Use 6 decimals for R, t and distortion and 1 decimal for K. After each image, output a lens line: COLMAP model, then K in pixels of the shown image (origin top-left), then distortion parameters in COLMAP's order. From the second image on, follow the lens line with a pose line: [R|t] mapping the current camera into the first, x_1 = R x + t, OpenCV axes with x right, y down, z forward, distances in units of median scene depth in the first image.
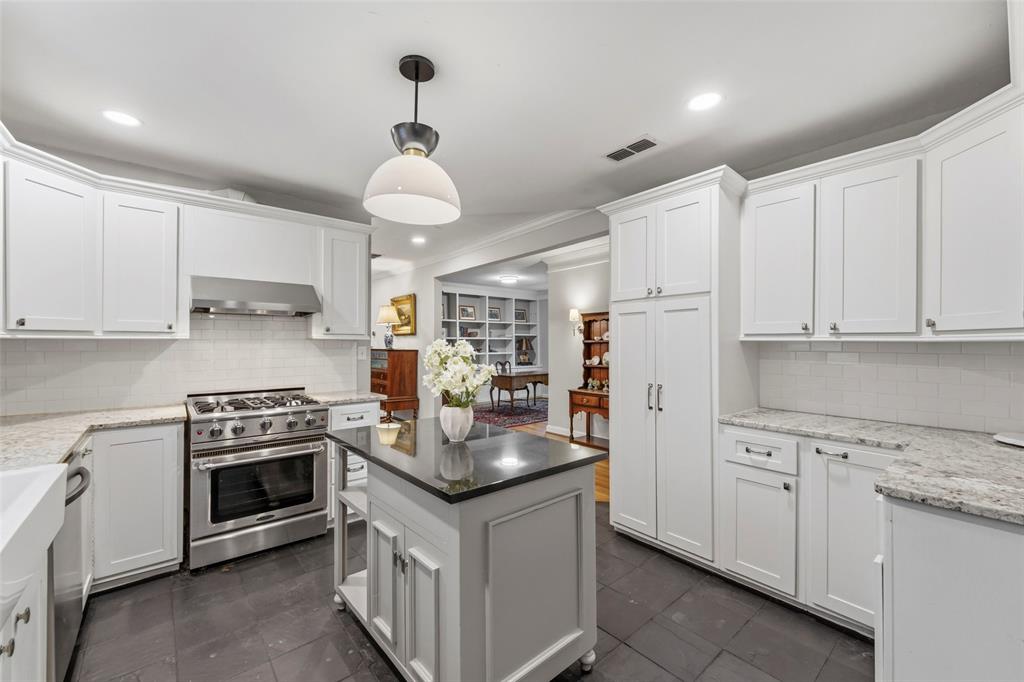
lens RADIAL K [[408.3, 0, 504.9], [0, 408.3, 343.0], [0, 0, 1]] dist [0.003928, -0.001117]
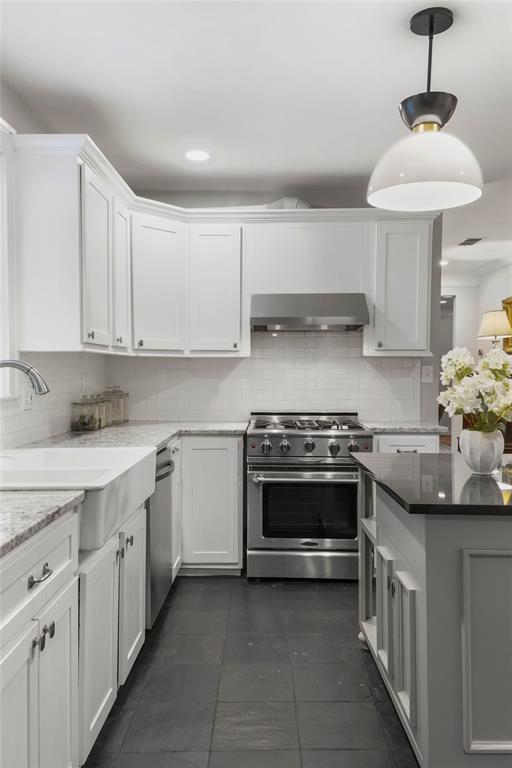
lens RADIAL K [[619.7, 0, 268.5], [0, 619.7, 393.9], [0, 0, 1]] dist [0.093446, -0.006452]
pose [[0.765242, 0.022594, -0.643346, 0.282246], [-0.000282, 0.999396, 0.034763, 0.030918], [0.643743, -0.026421, 0.764786, -0.168976]]
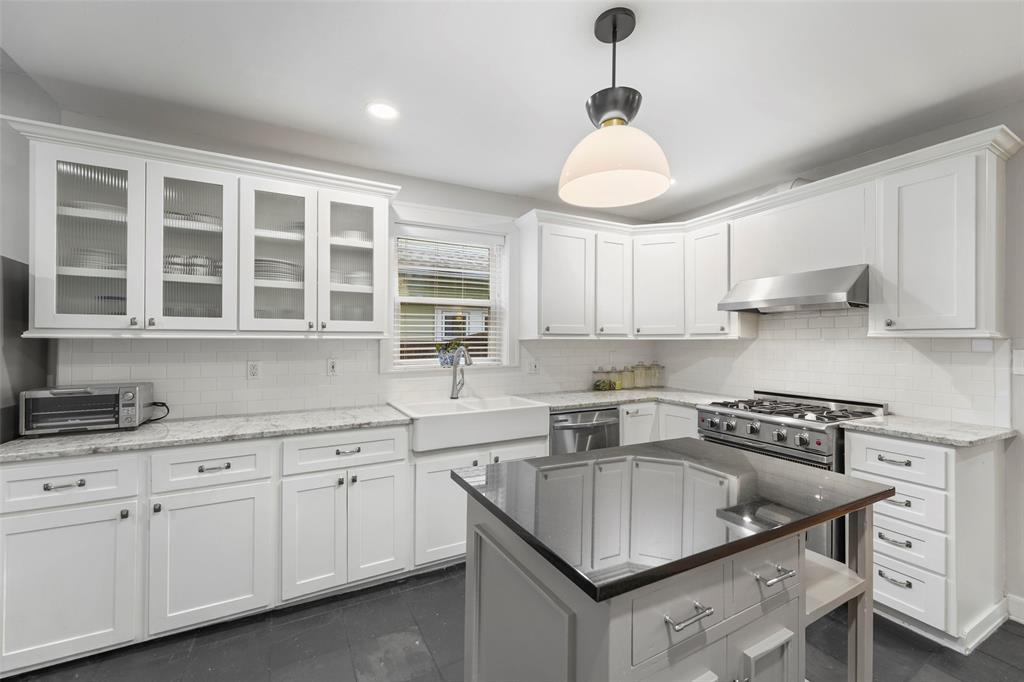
lens RADIAL K [[408.3, 0, 508.6], [0, 408.3, 341.4], [0, 0, 1]] dist [0.003928, -0.001117]
pose [[-0.198923, -0.006565, -0.979993, 0.470160], [-0.007130, 0.999961, -0.005252, 0.007329], [0.979989, 0.005943, -0.198962, 0.665206]]
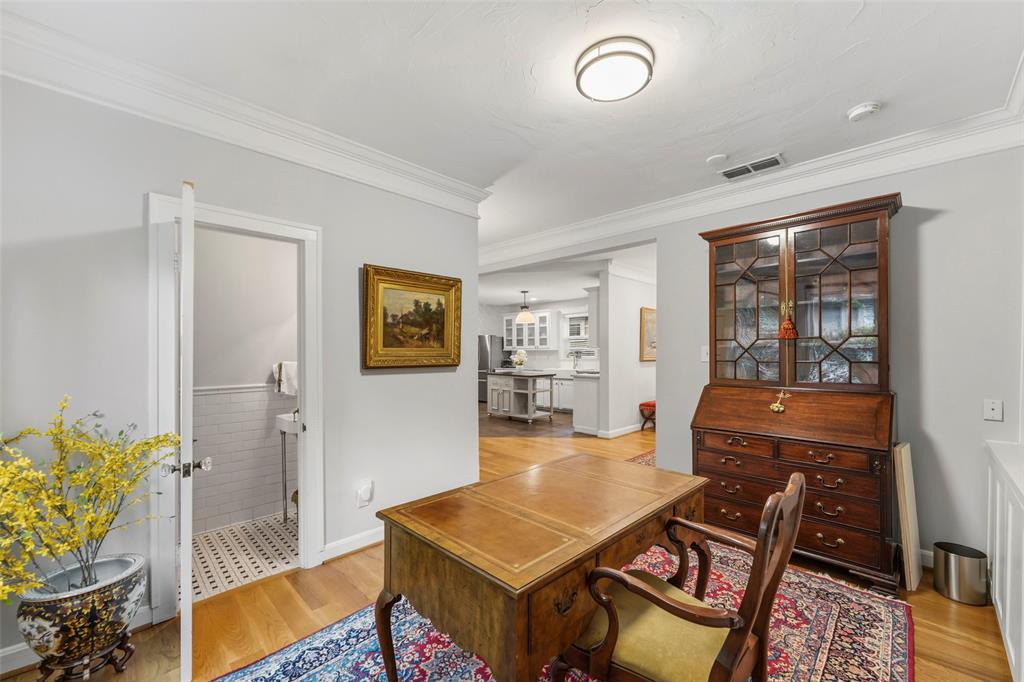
lens RADIAL K [[408.3, 0, 511.4], [0, 408.3, 345.6], [0, 0, 1]] dist [0.003928, -0.001117]
pose [[-0.994965, -0.002358, -0.100191, 0.227324], [-0.001542, 0.999965, -0.008221, -0.015479], [0.100206, -0.008025, -0.994934, 4.648572]]
